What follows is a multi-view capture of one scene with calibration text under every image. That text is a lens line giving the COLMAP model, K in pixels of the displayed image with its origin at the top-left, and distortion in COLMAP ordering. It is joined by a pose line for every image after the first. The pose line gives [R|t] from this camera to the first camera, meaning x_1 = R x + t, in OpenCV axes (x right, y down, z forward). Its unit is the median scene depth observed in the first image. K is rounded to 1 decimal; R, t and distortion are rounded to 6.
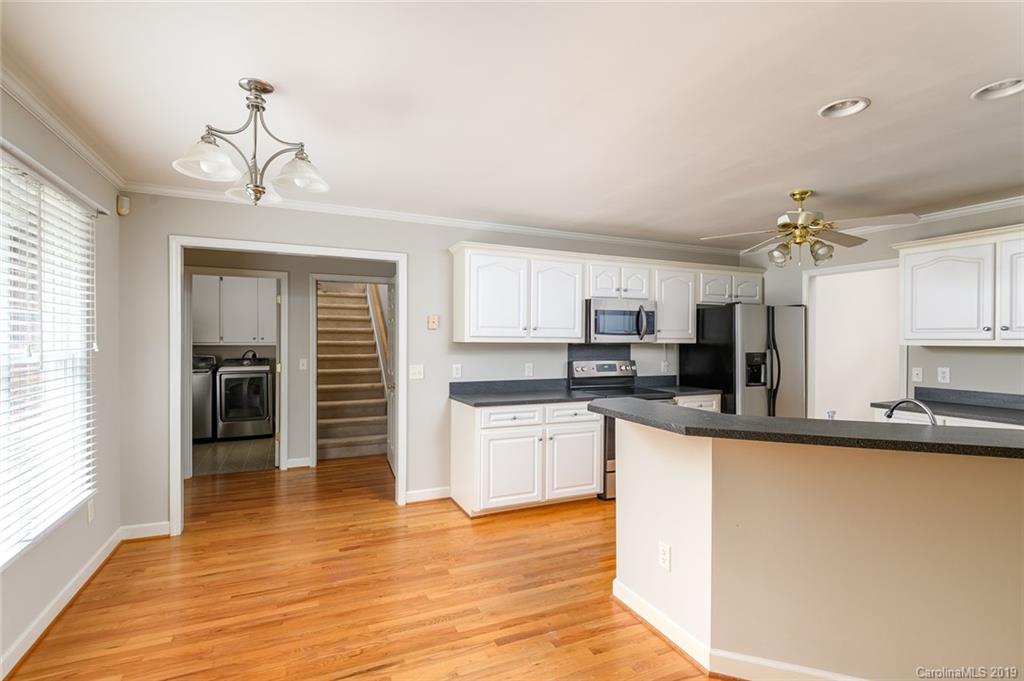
lens RADIAL K [[490.3, 0, 516.5], [0, 490.3, 340.2], [0, 0, 1]] dist [0.005775, -0.000428]
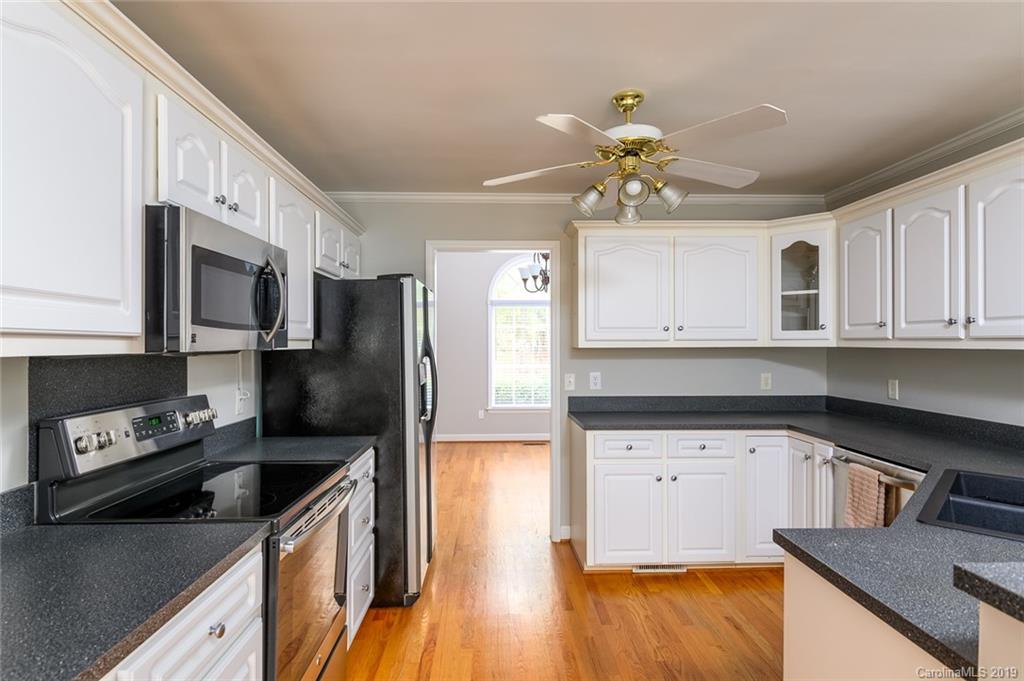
lens RADIAL K [[561.0, 0, 512.5], [0, 561.0, 343.0], [0, 0, 1]] dist [0.001045, -0.000475]
pose [[0.394284, -0.007759, 0.918956, -0.080370], [0.008156, 0.999955, 0.004944, -0.001107], [-0.918953, 0.005546, 0.394329, 0.635836]]
